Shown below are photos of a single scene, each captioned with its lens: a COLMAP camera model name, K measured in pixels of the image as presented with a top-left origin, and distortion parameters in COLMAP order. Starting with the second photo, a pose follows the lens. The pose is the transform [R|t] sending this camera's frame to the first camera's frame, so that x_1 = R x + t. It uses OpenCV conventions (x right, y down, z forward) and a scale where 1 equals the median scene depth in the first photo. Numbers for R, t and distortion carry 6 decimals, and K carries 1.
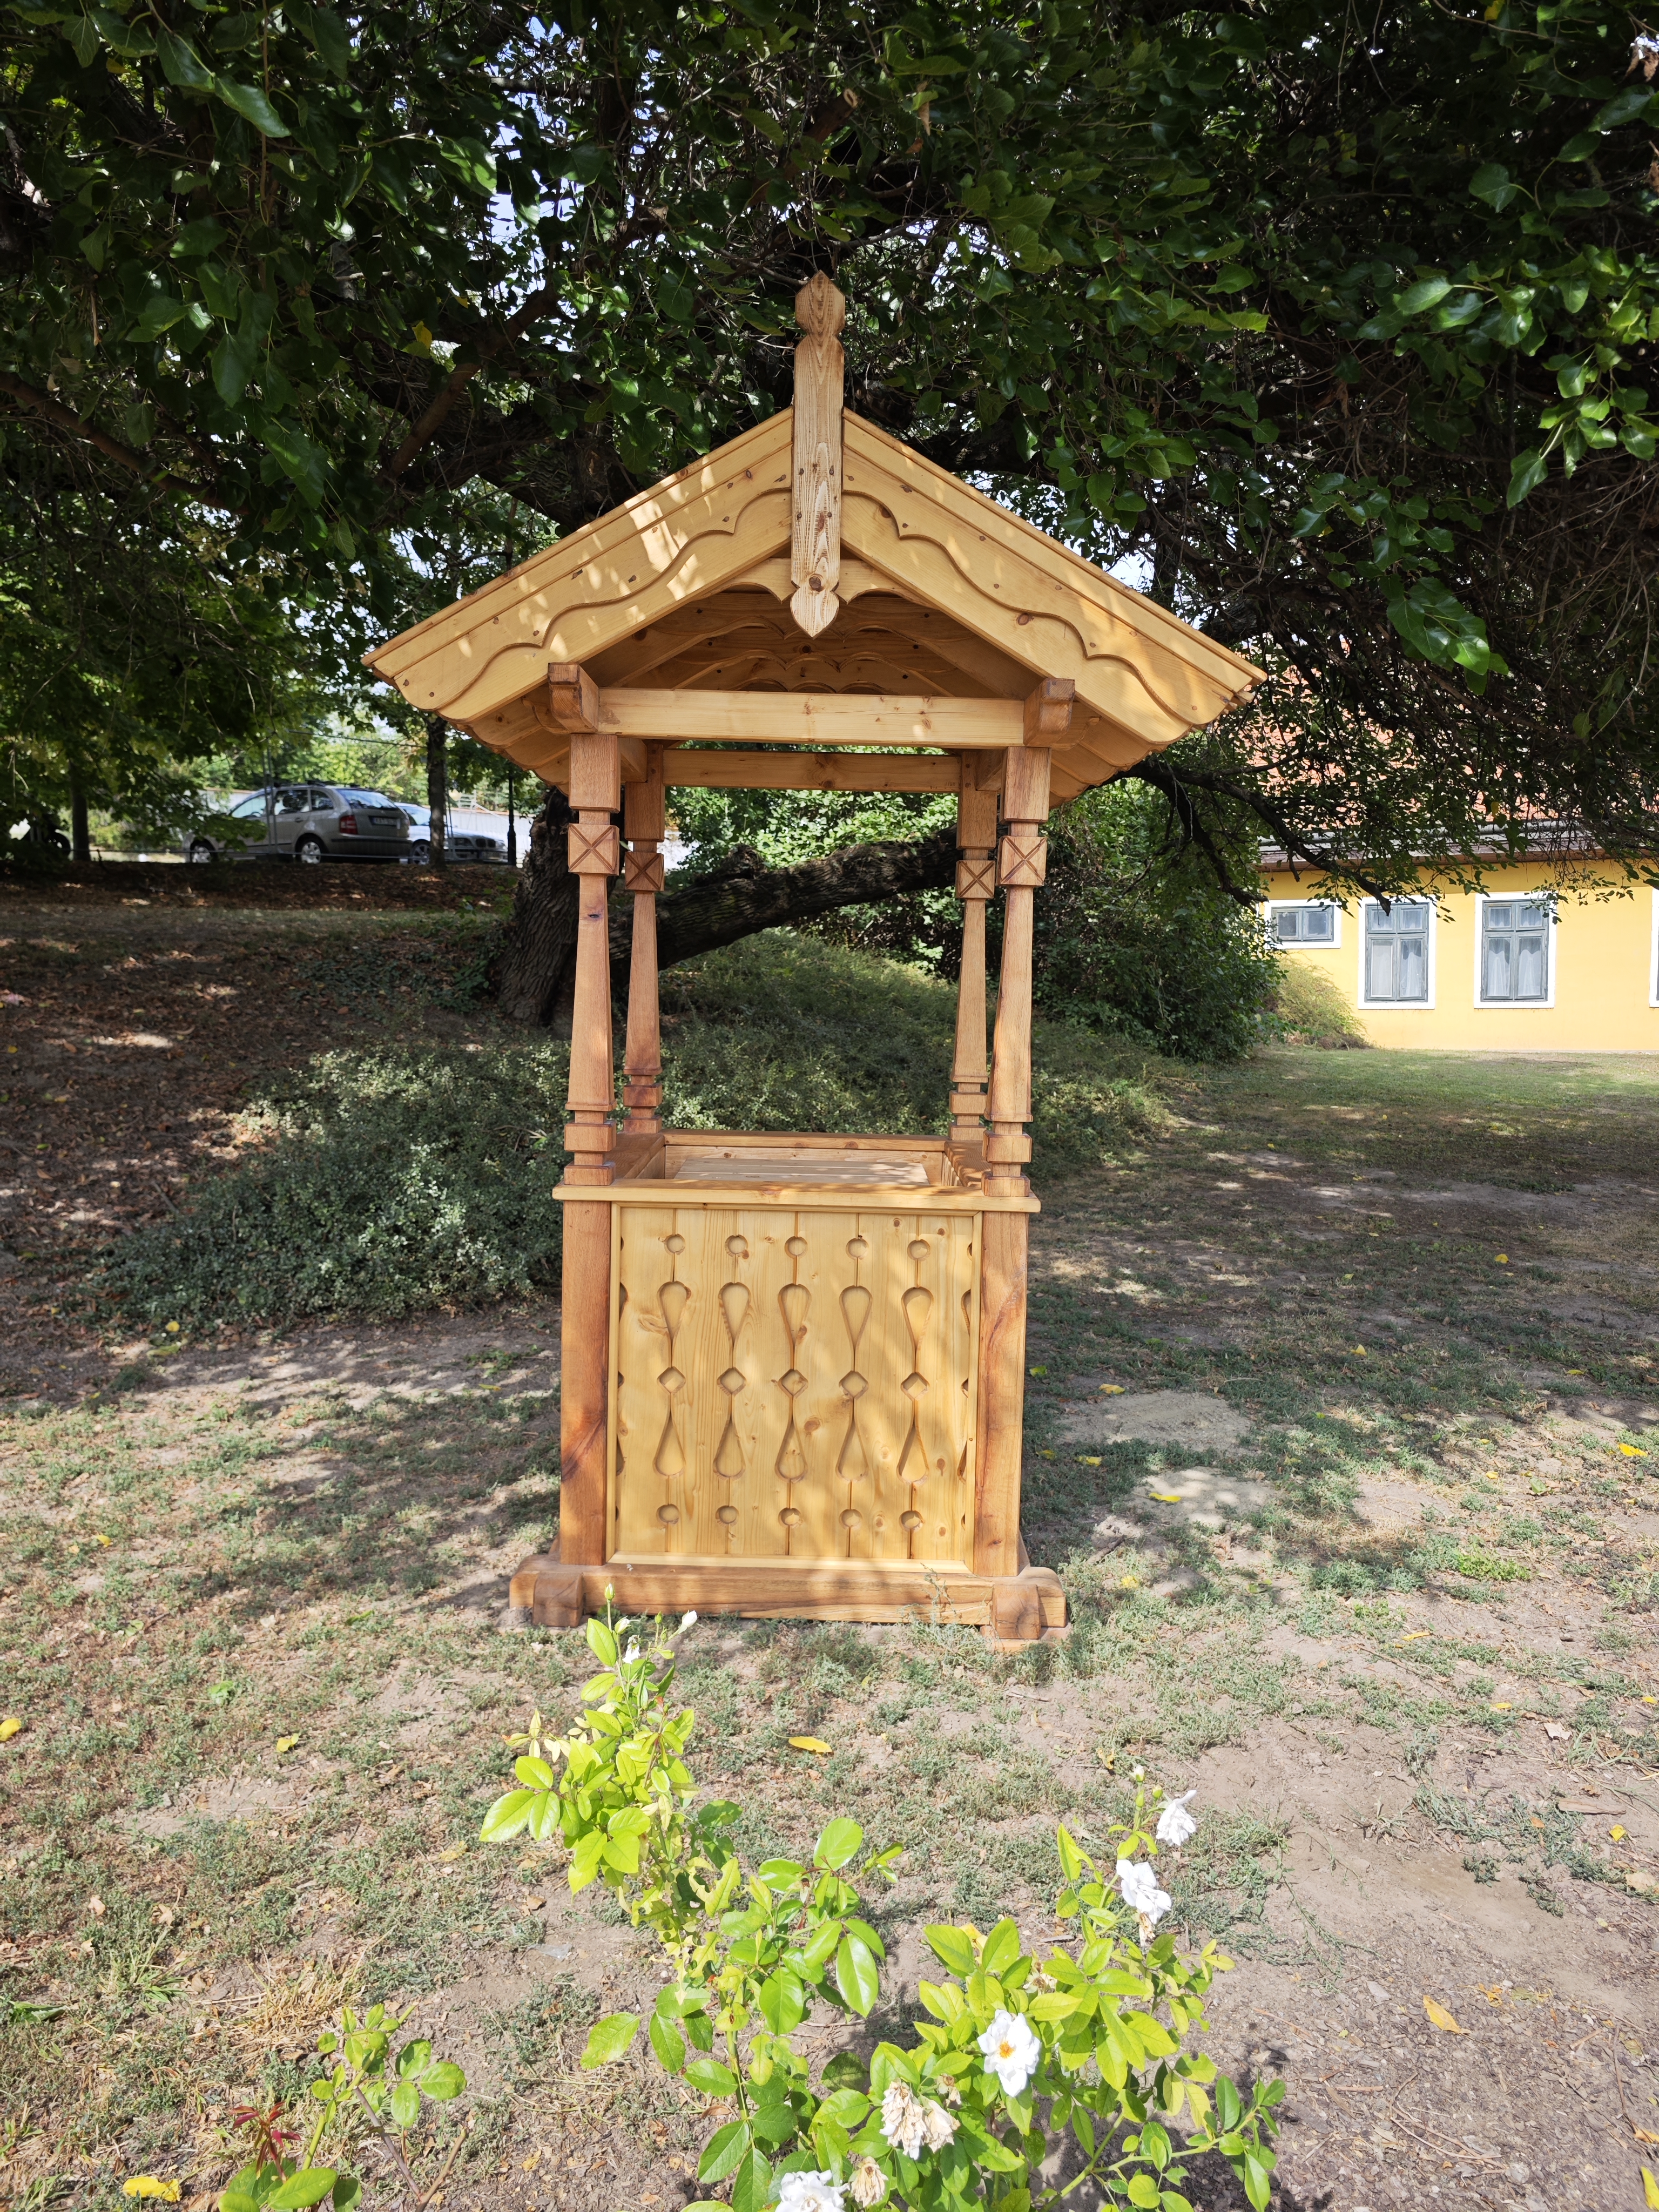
lens RADIAL K [[1660.1, 0, 829.5], [0, 1660.1, 1106.0], [0, 0, 1]] dist [-0.004231, 0.001545]
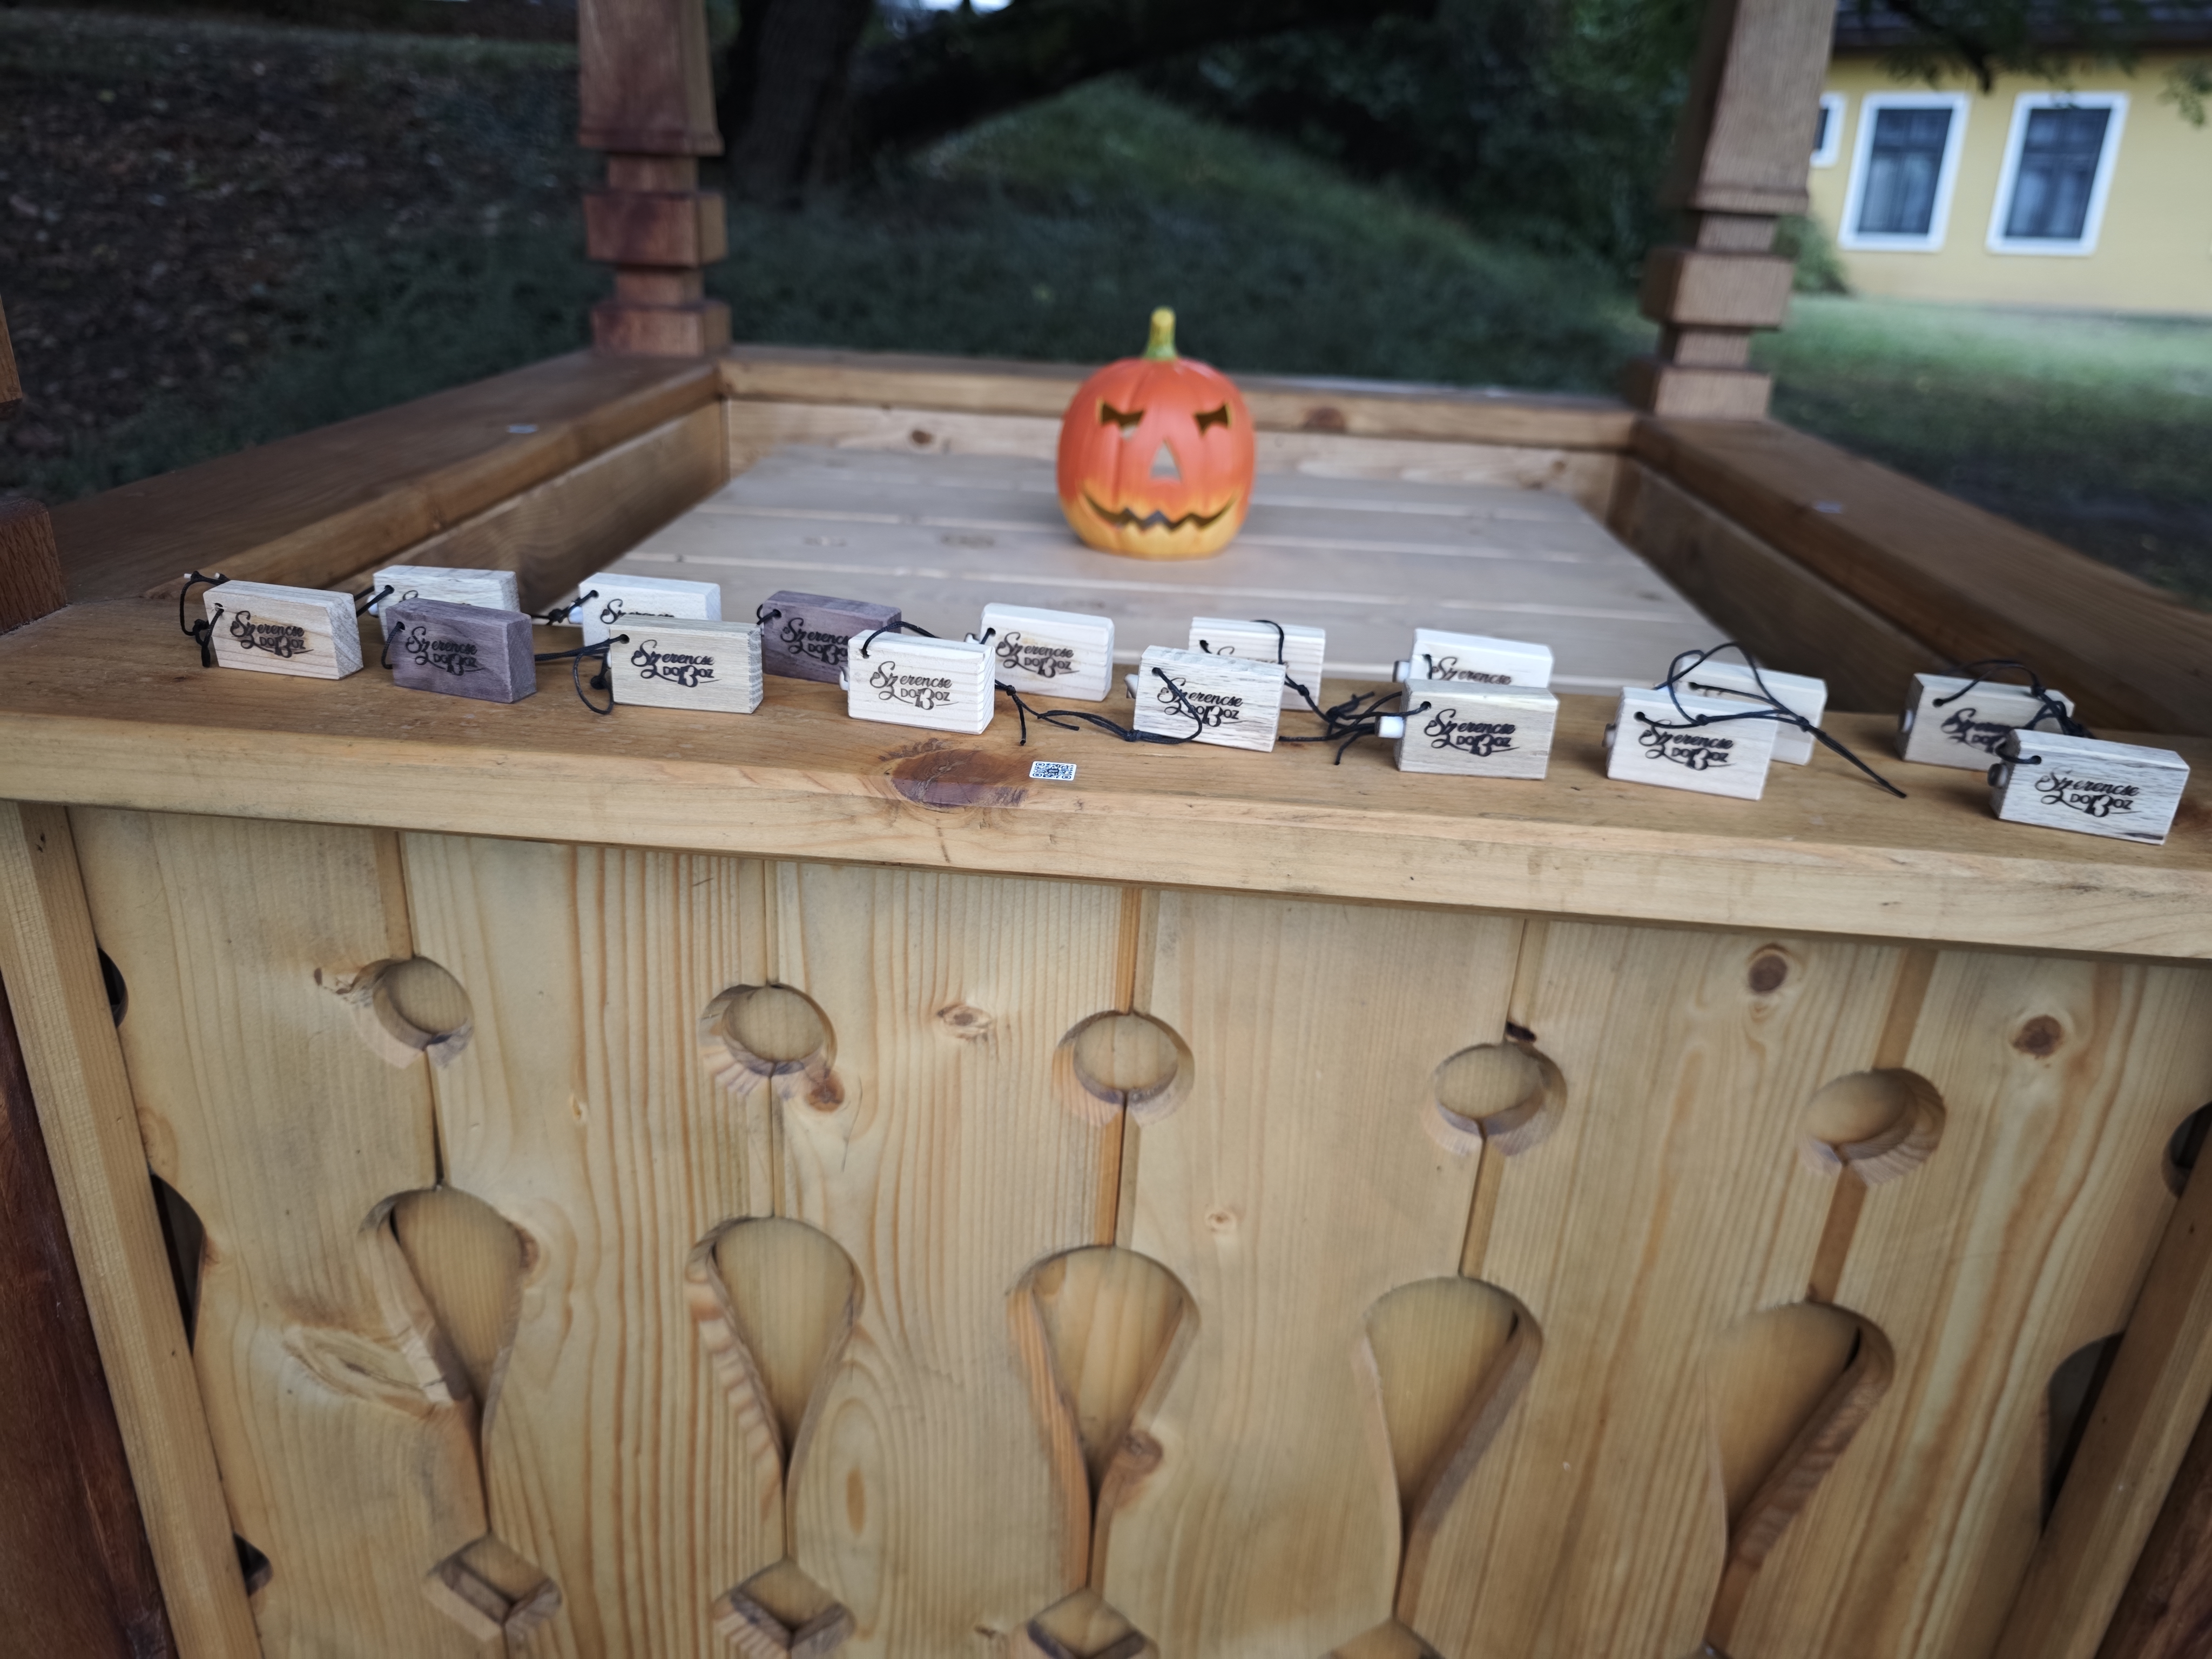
lens RADIAL K [[1660.1, 0, 1106.0], [0, 1660.1, 829.5], [0, 0, 1]] dist [-0.004231, 0.001545]
pose [[0.998481, 0.044092, -0.033038, -0.023775], [-0.033167, 0.959830, 0.278614, 0.021786], [0.043995, -0.277095, 0.959835, 1.173838]]
